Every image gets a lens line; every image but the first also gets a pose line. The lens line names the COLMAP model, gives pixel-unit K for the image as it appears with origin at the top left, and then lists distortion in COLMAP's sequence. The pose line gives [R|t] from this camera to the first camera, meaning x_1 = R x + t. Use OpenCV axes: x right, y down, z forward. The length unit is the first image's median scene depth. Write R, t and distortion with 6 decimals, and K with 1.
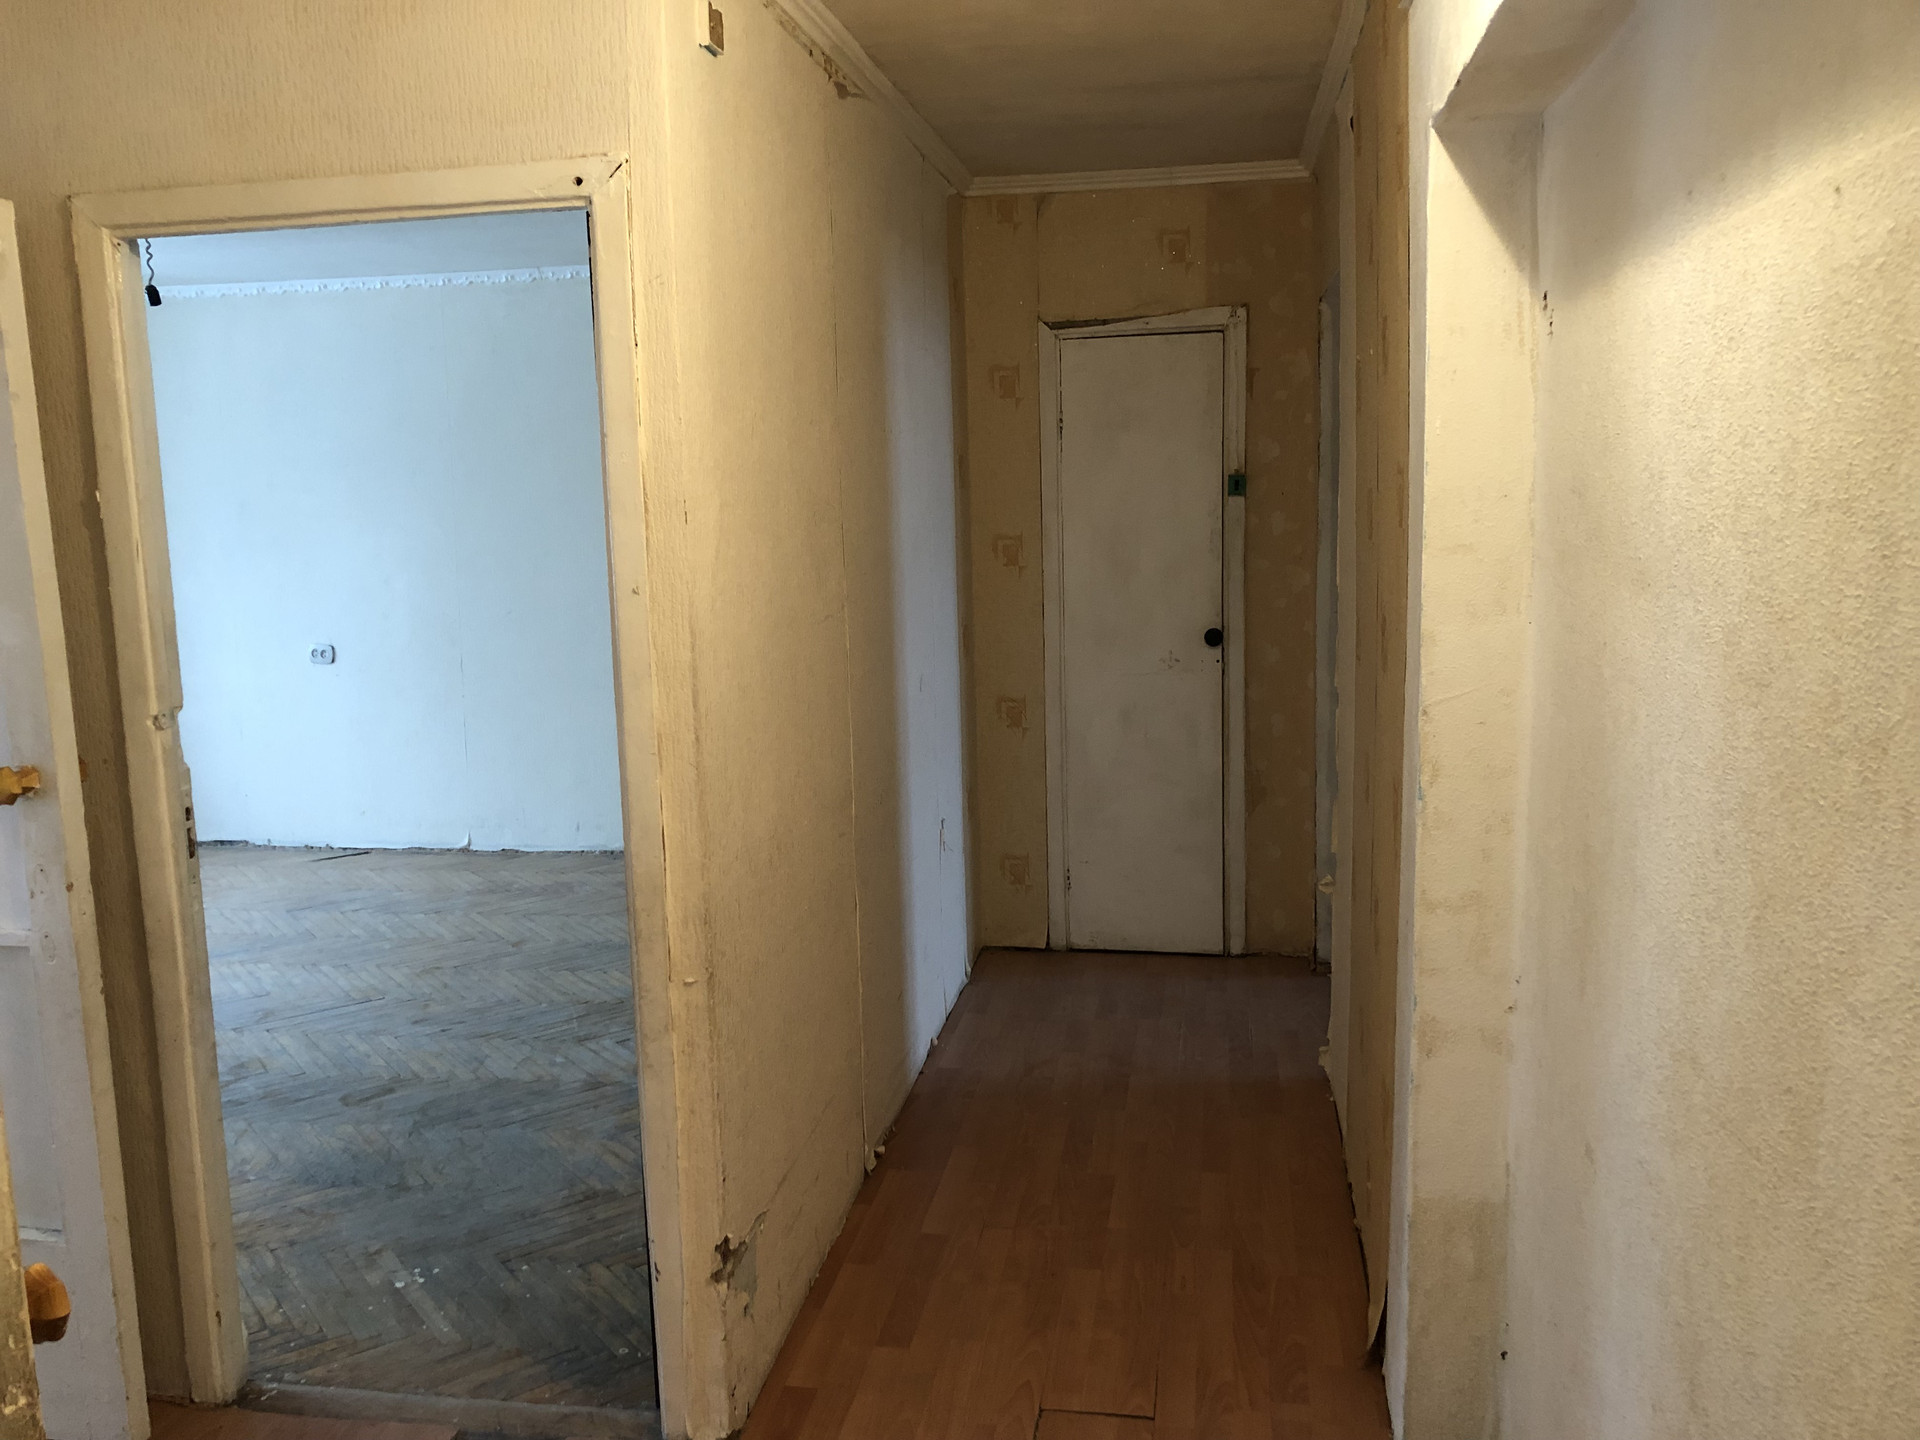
lens RADIAL K [[1595.2, 0, 960.0], [0, 1595.2, 720.0], [0, 0, 1]] dist [-0.013509, -0.005047]
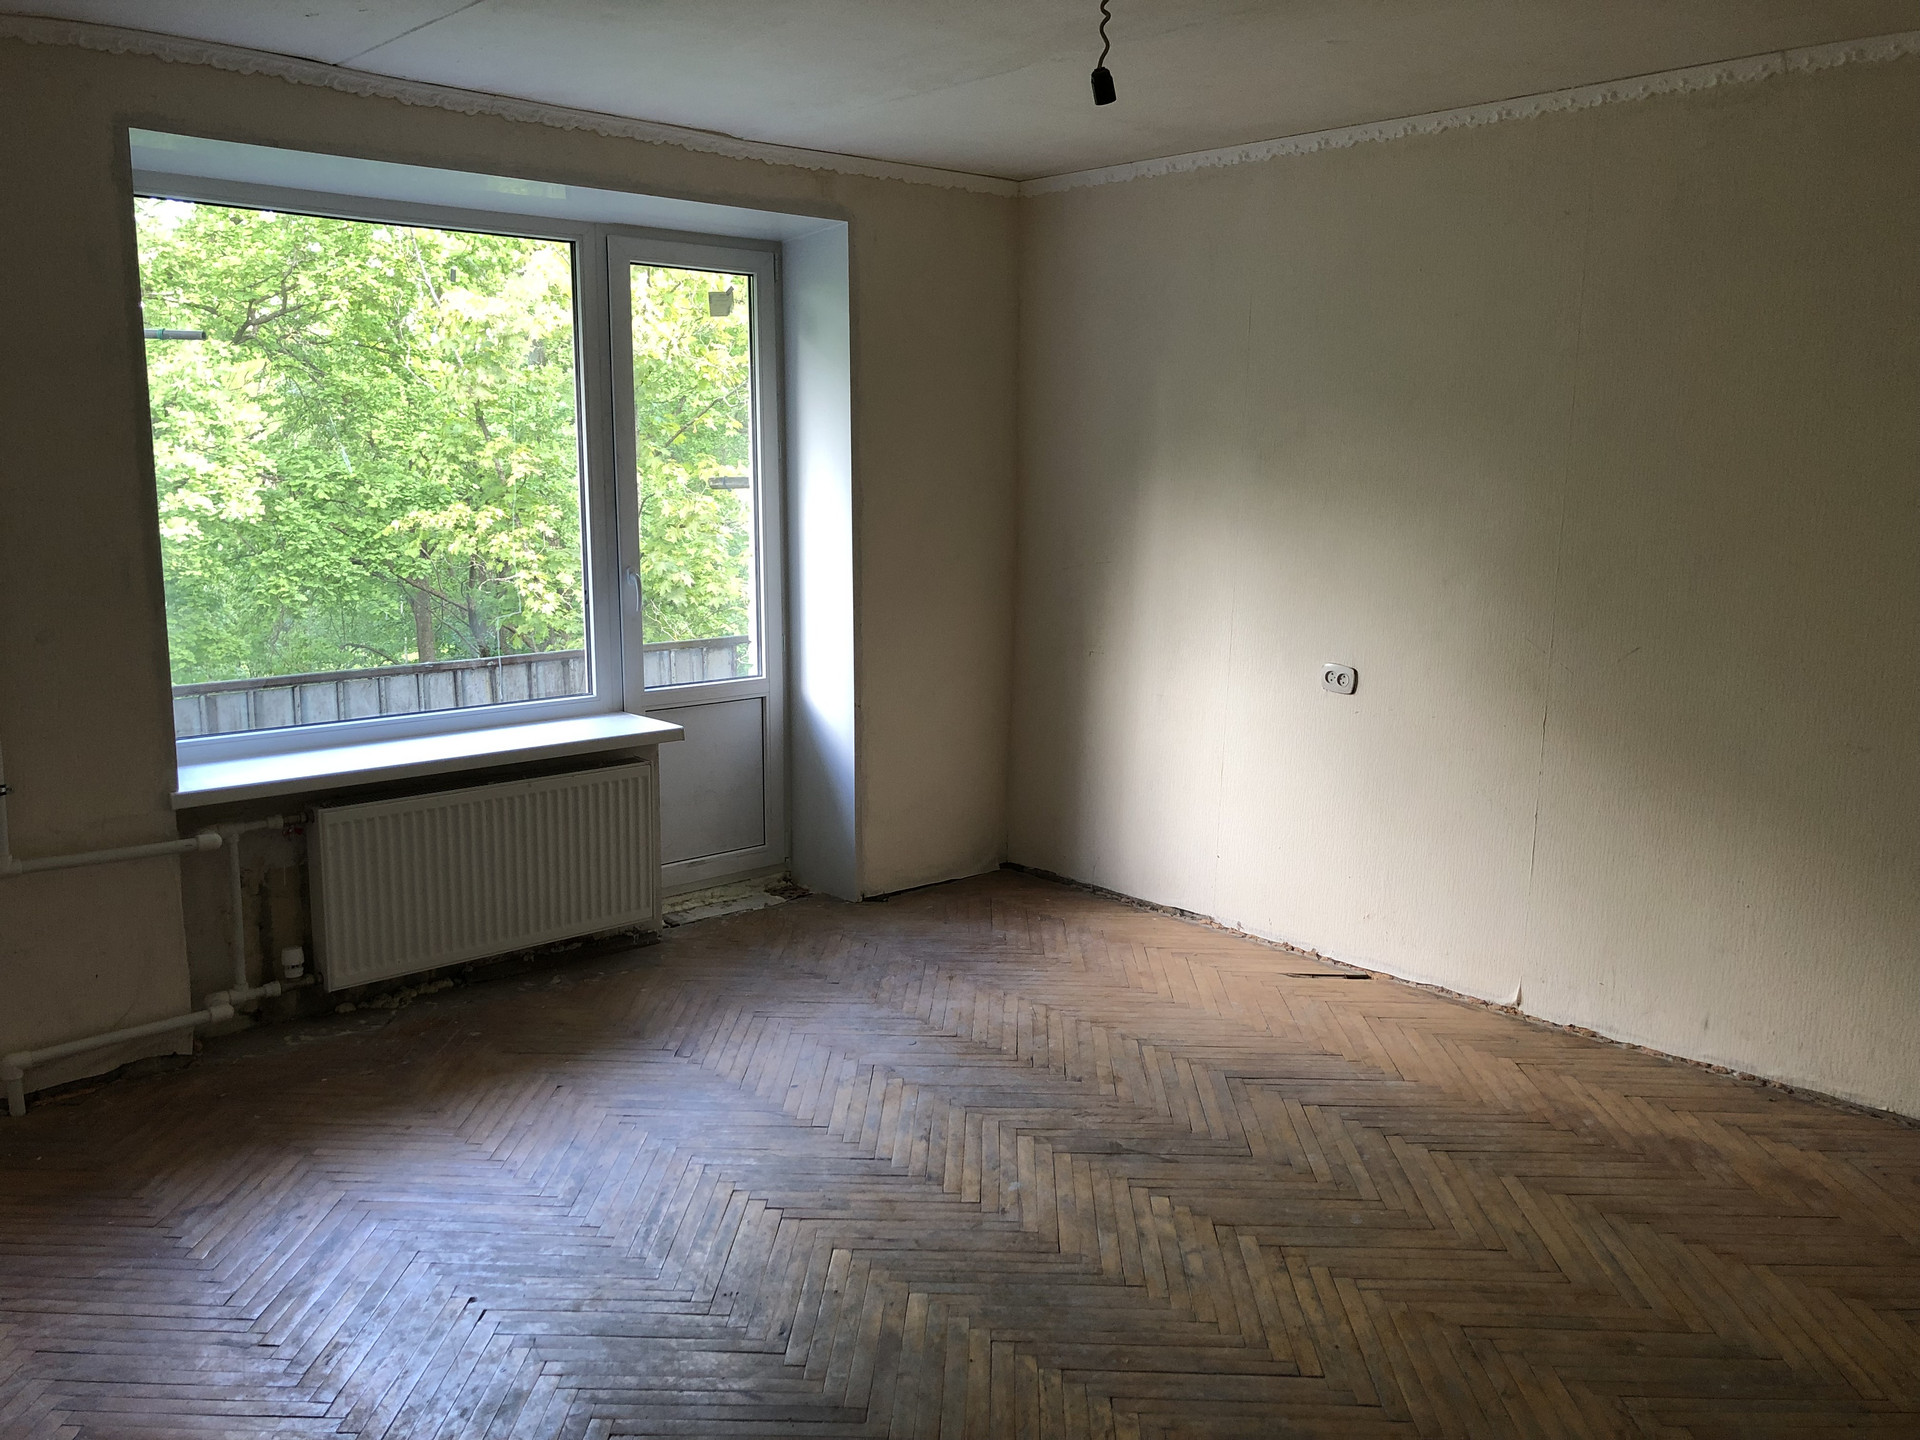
lens RADIAL K [[1595.2, 0, 960.0], [0, 1595.2, 720.0], [0, 0, 1]] dist [-0.013509, -0.005047]
pose [[0.793660, 0.128616, -0.594611, -0.143947], [-0.114632, 0.991505, 0.061460, -0.055166], [0.597464, 0.019383, 0.801661, 0.420065]]
